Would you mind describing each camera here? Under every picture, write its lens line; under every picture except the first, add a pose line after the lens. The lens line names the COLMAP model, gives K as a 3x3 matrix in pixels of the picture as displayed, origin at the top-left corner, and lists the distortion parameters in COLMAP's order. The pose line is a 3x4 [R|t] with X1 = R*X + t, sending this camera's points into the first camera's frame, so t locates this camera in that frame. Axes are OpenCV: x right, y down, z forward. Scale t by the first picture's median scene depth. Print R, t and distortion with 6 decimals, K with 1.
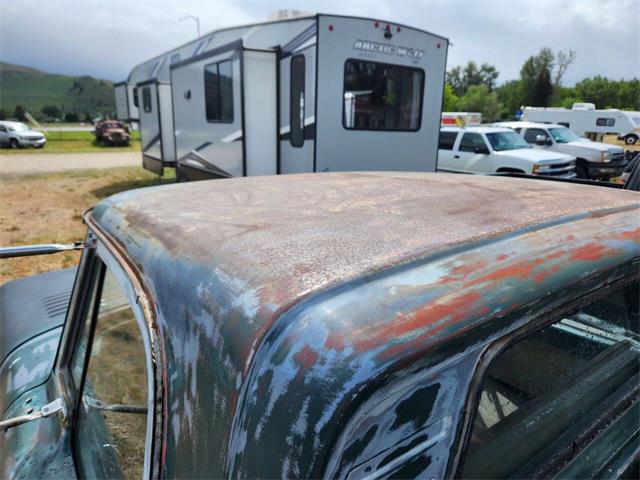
lens RADIAL K [[428.6, 0, 318.2], [0, 428.6, 230.8], [0, 0, 1]] dist [0.071039, -0.058914]
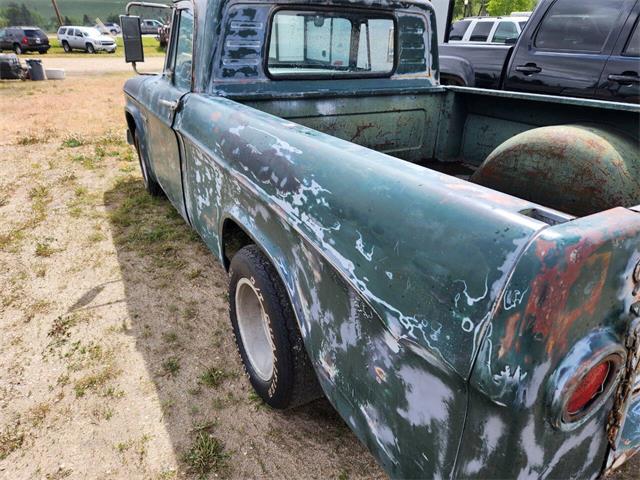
lens RADIAL K [[428.6, 0, 313.6], [0, 428.6, 245.1], [0, 0, 1]] dist [0.071039, -0.058914]
pose [[0.988901, 0.056094, -0.137582, 0.133957], [-0.025683, 0.976591, 0.213568, 0.140228], [0.146341, -0.207664, 0.967192, -0.305500]]
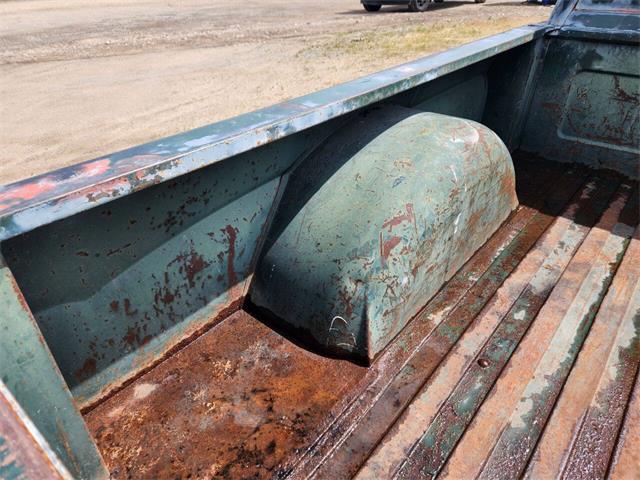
lens RADIAL K [[433.3, 0, 313.8], [0, 433.3, 246.8], [0, 0, 1]] dist [0.030138, -0.020491]
pose [[0.216167, 0.515626, -0.829097, 0.251310], [-0.195956, 0.854808, 0.480526, 0.112250], [0.956490, 0.058593, 0.285822, -0.151993]]
